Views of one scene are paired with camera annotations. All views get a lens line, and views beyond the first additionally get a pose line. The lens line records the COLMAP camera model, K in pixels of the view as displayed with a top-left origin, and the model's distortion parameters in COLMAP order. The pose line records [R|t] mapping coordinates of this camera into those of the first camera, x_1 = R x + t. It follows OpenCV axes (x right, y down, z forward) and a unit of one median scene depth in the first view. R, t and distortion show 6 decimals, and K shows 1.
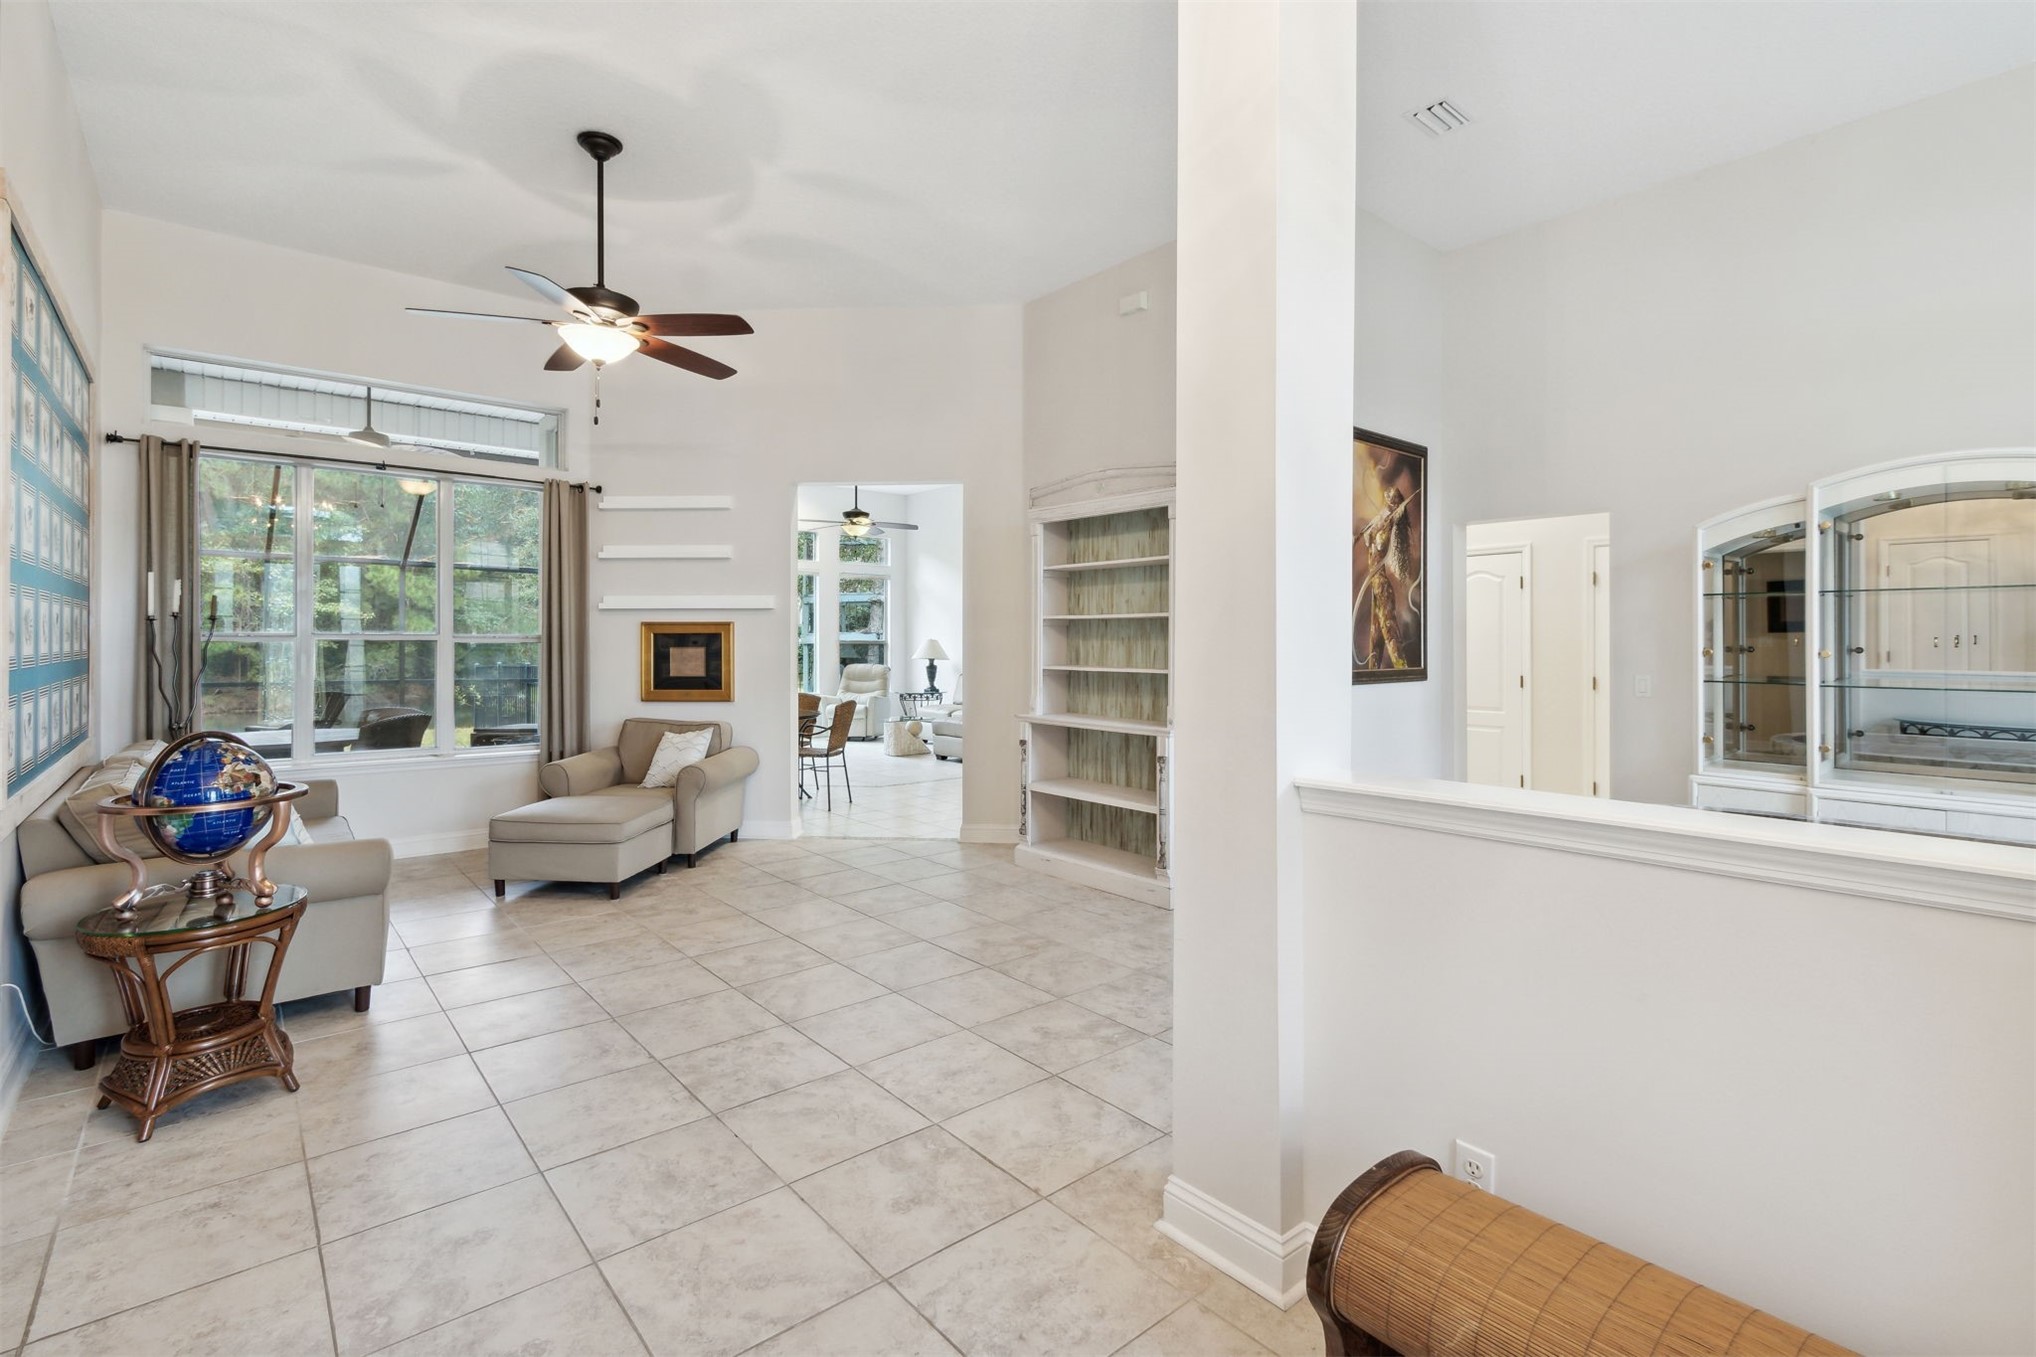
lens RADIAL K [[920.1, 0, 1020.6], [0, 920.1, 639.2], [0, 0, 1]] dist [-0.000024, -0.000045]
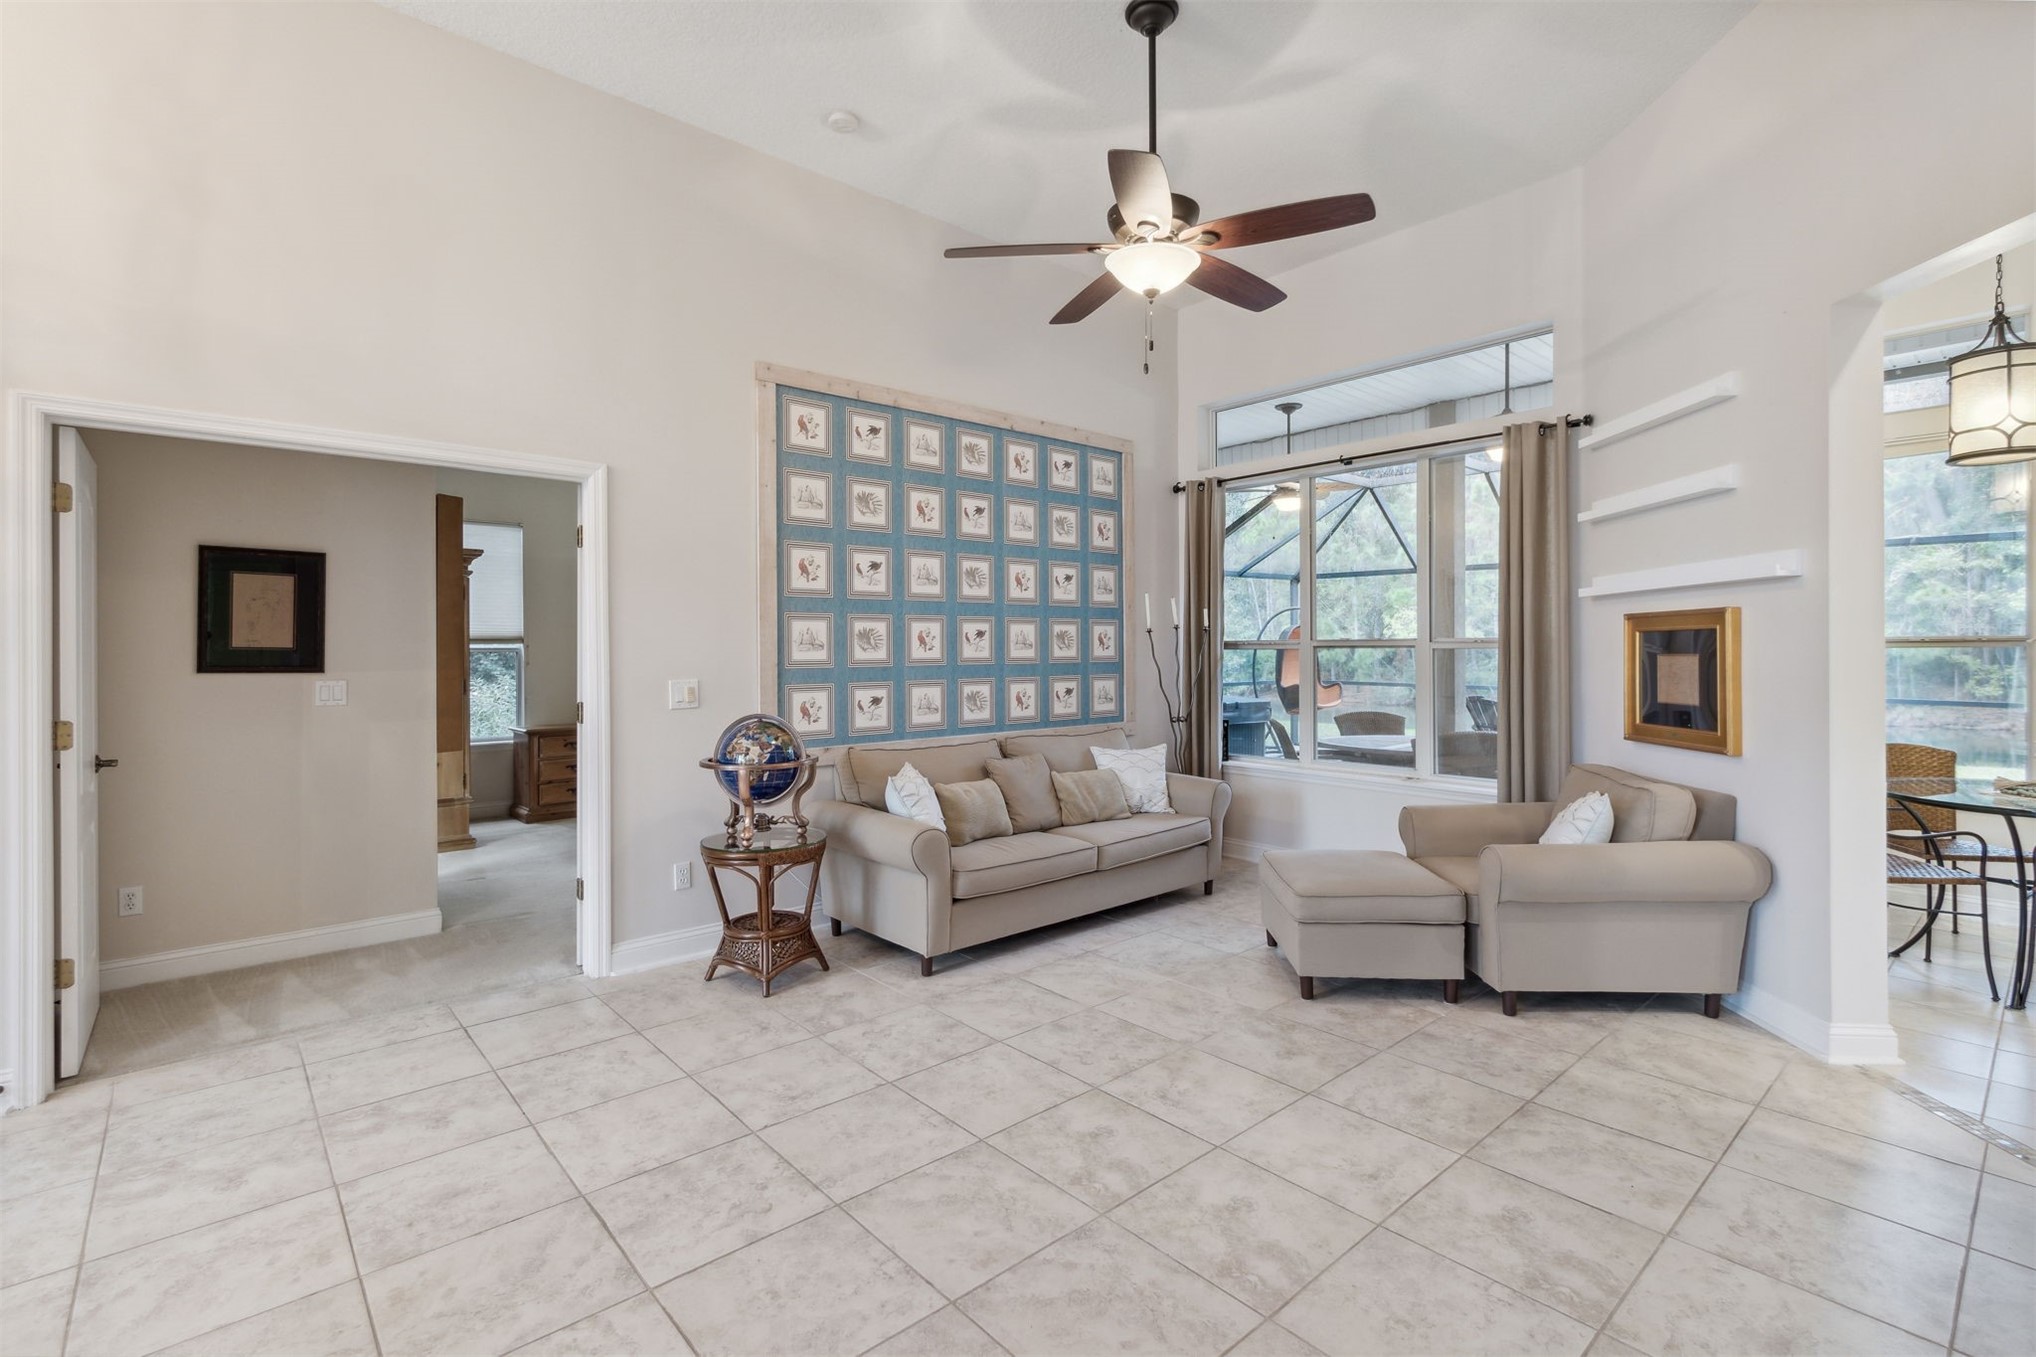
lens RADIAL K [[941.6, 0, 1029.2], [0, 941.6, 650.8], [0, 0, 1]] dist [0.001611, 0.000292]
pose [[0.013108, -0.002285, -0.999911, 0.409218], [0.007509, 0.999969, -0.002186, 0.008922], [0.999886, -0.007479, 0.013125, 1.039683]]
